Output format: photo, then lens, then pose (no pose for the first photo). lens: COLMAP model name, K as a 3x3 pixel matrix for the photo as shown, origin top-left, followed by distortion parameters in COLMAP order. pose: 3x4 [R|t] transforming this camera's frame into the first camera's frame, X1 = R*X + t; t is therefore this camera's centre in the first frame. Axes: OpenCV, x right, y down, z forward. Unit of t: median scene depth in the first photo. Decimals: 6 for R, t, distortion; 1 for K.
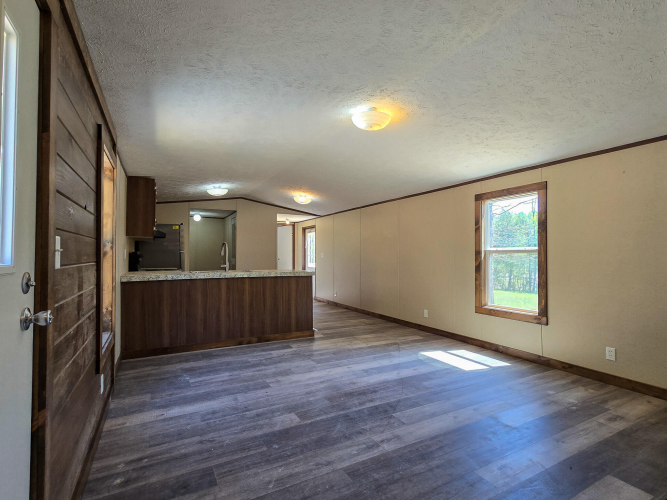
lens RADIAL K [[337.3, 0, 340.4], [0, 337.3, 251.4], [0, 0, 1]] dist [-0.003058, -0.000690]
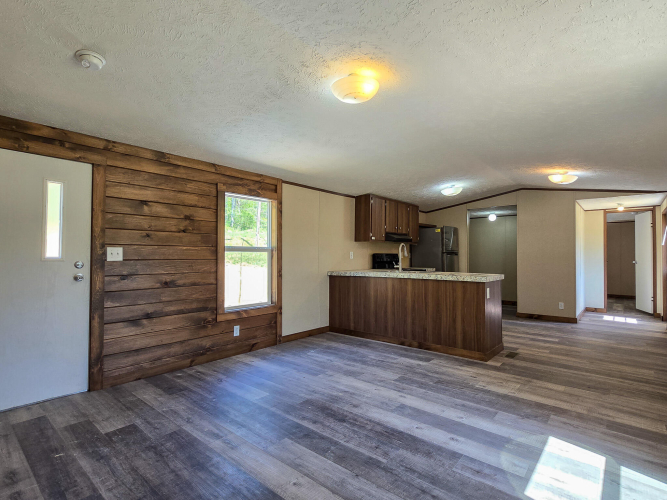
lens RADIAL K [[337.3, 0, 340.4], [0, 337.3, 251.4], [0, 0, 1]] dist [-0.003058, -0.000690]
pose [[0.362661, -0.015517, -0.931792, 0.692354], [0.009756, 0.999870, -0.012854, 0.010599], [0.931870, -0.004429, 0.362766, 0.554749]]
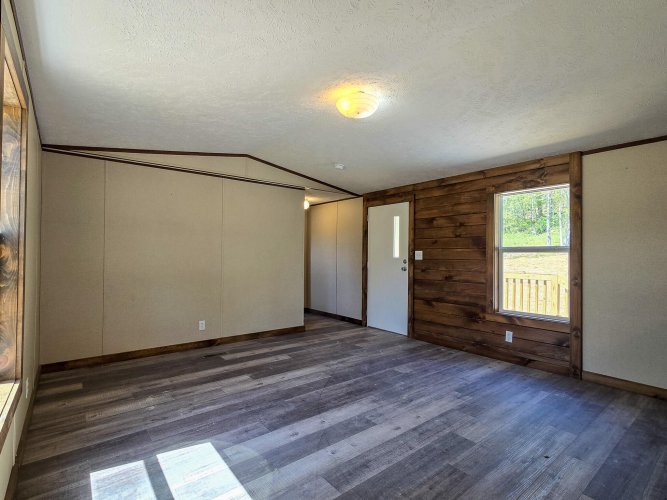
lens RADIAL K [[337.3, 0, 340.4], [0, 337.3, 251.4], [0, 0, 1]] dist [-0.003058, -0.000690]
pose [[-0.983319, -0.016606, -0.181128, 0.245656], [-0.012064, 0.999585, -0.026146, 0.023662], [0.181487, -0.023525, -0.983112, 1.559497]]
